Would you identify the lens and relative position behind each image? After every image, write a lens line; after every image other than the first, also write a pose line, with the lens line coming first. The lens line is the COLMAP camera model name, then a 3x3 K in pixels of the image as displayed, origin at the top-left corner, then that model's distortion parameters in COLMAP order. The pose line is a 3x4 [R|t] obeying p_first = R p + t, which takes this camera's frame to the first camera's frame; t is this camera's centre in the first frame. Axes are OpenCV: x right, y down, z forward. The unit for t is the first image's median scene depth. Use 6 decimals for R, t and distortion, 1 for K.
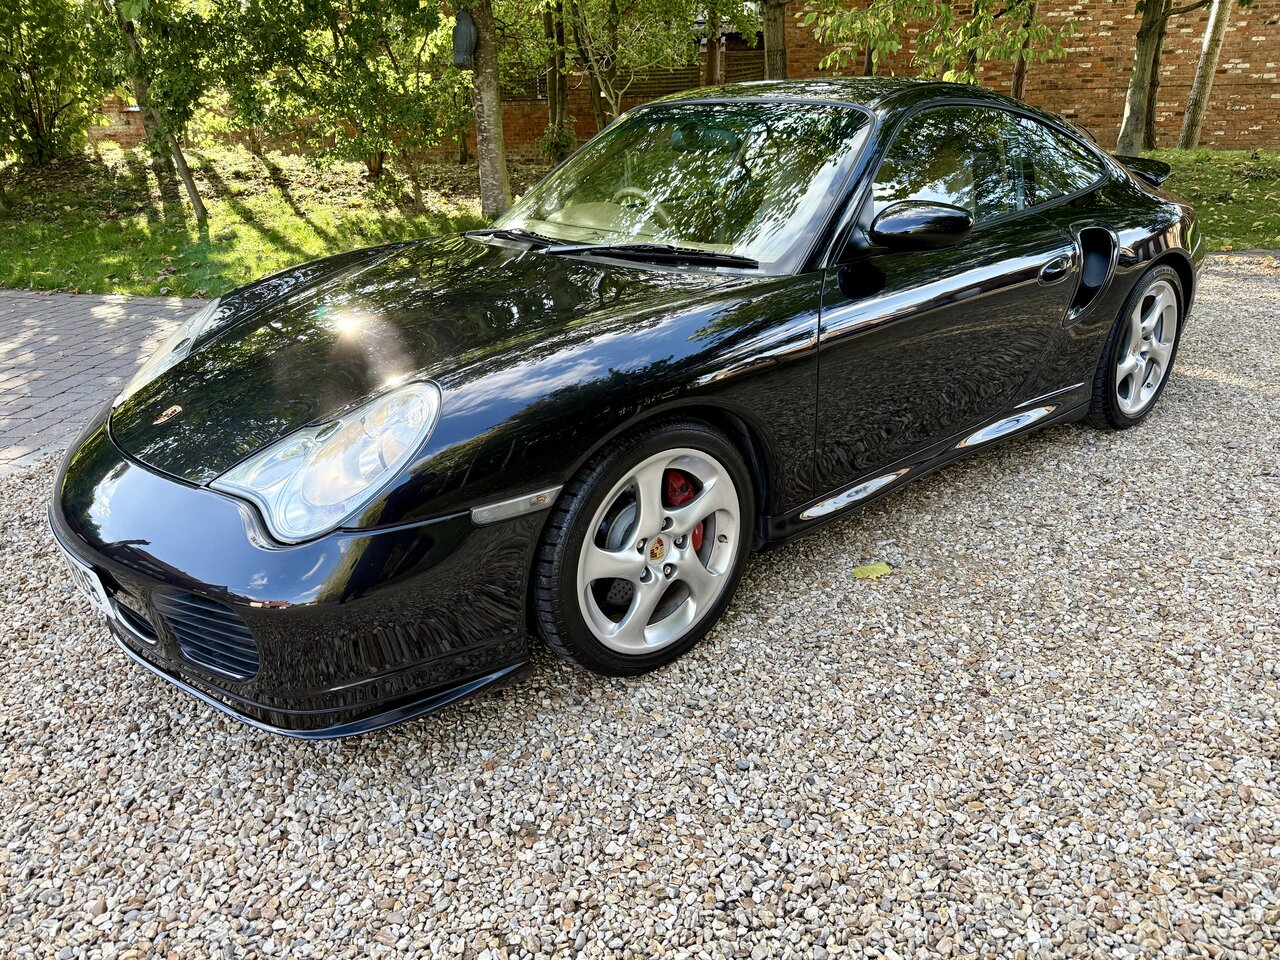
lens RADIAL K [[913.6, 0, 638.2], [0, 913.6, 485.8], [0, 0, 1]] dist [0.044907, -0.059161]
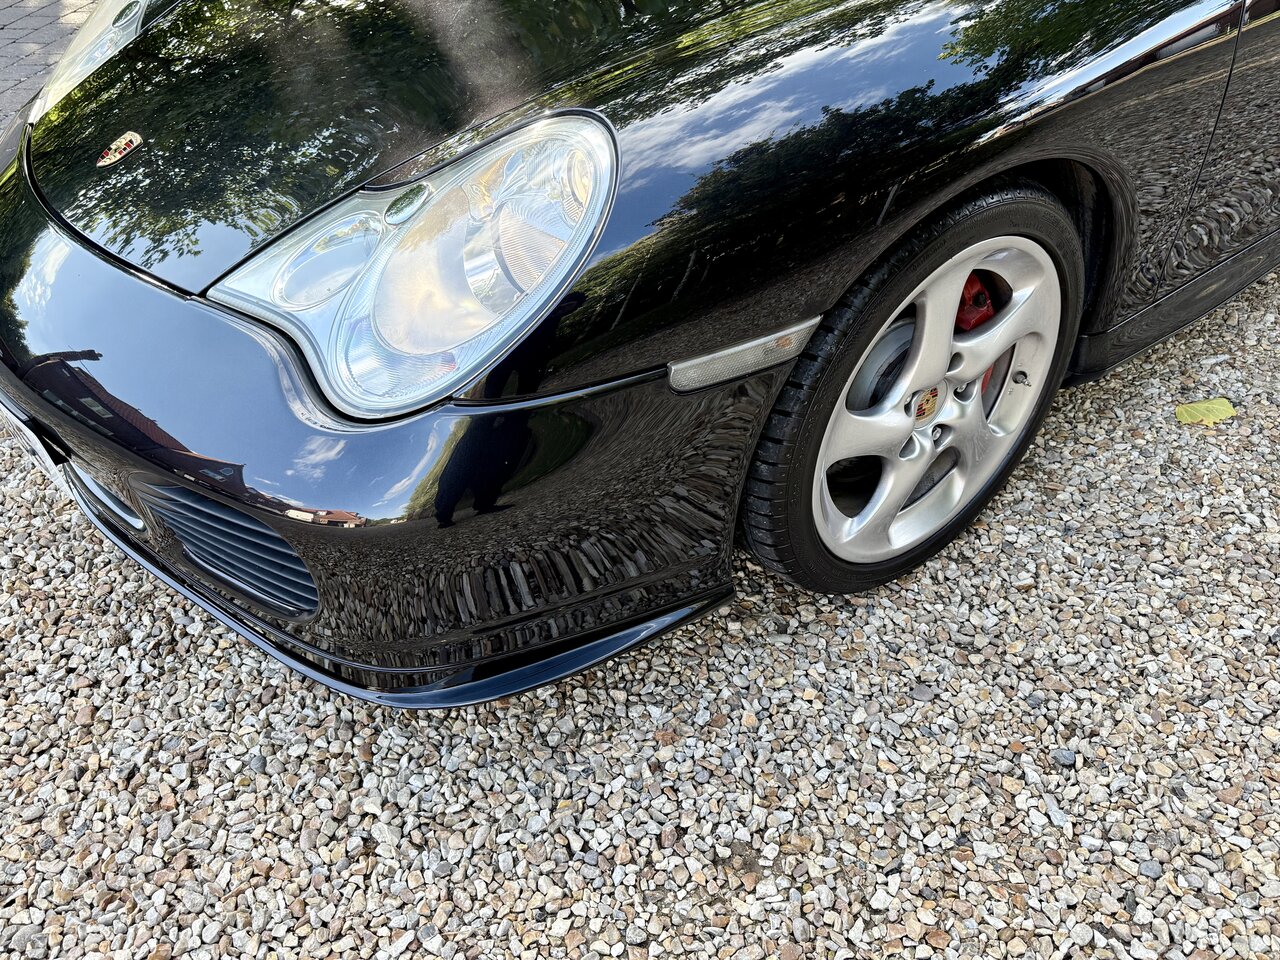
lens RADIAL K [[1180.9, 0, 710.4], [0, 1180.9, 557.2], [0, 0, 1]] dist [0.092444, -0.180700]
pose [[0.999231, 0.031241, -0.023700, -0.116760], [-0.023486, 0.960789, 0.276283, -0.054386], [0.031402, -0.275514, 0.960784, 0.226126]]
